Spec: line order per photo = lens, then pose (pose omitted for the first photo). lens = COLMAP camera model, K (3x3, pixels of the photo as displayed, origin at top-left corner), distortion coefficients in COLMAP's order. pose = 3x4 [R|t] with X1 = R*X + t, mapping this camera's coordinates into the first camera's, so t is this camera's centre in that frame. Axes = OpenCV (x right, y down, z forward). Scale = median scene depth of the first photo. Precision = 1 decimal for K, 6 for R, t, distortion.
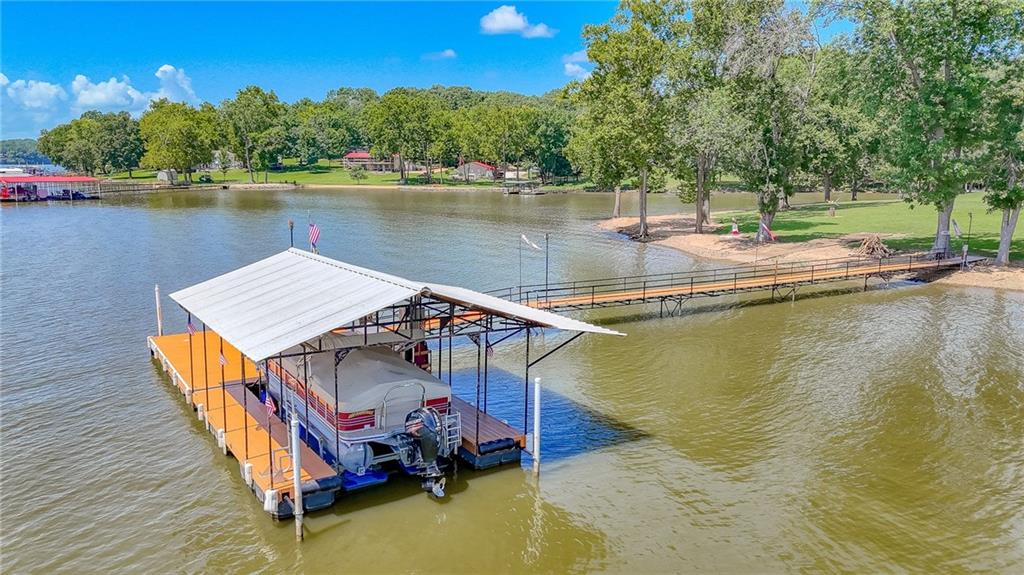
lens RADIAL K [[756.4, 0, 507.8], [0, 756.4, 288.3], [0, 0, 1]] dist [0.045050, -0.028566]
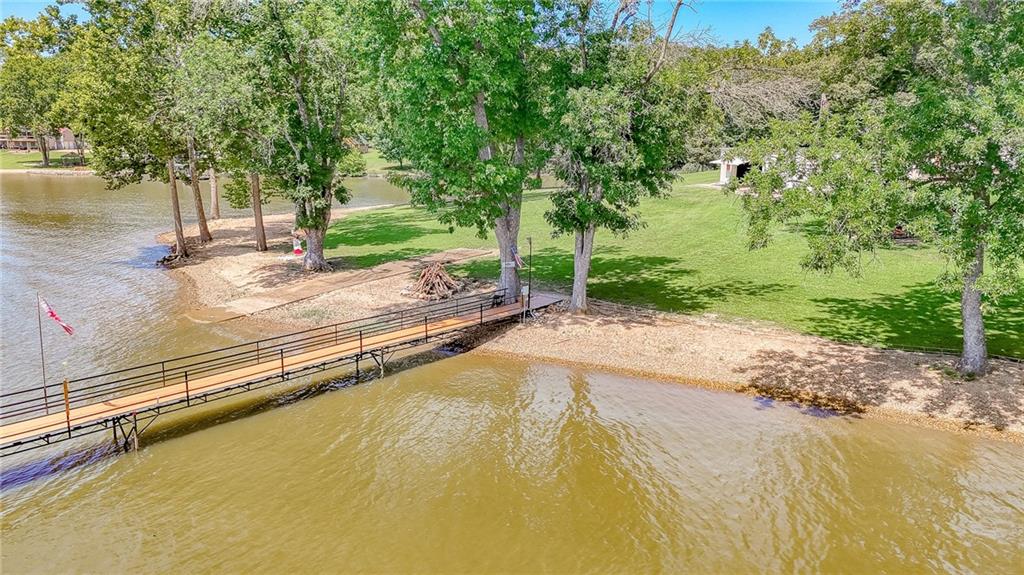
lens RADIAL K [[756.4, 0, 512.0], [0, 756.4, 287.3], [0, 0, 1]] dist [0.045050, -0.028566]
pose [[0.948145, -0.057598, 0.312576, 0.292522], [0.048811, 0.998164, 0.035872, -0.060935], [-0.314068, -0.018755, 0.949215, 0.291251]]
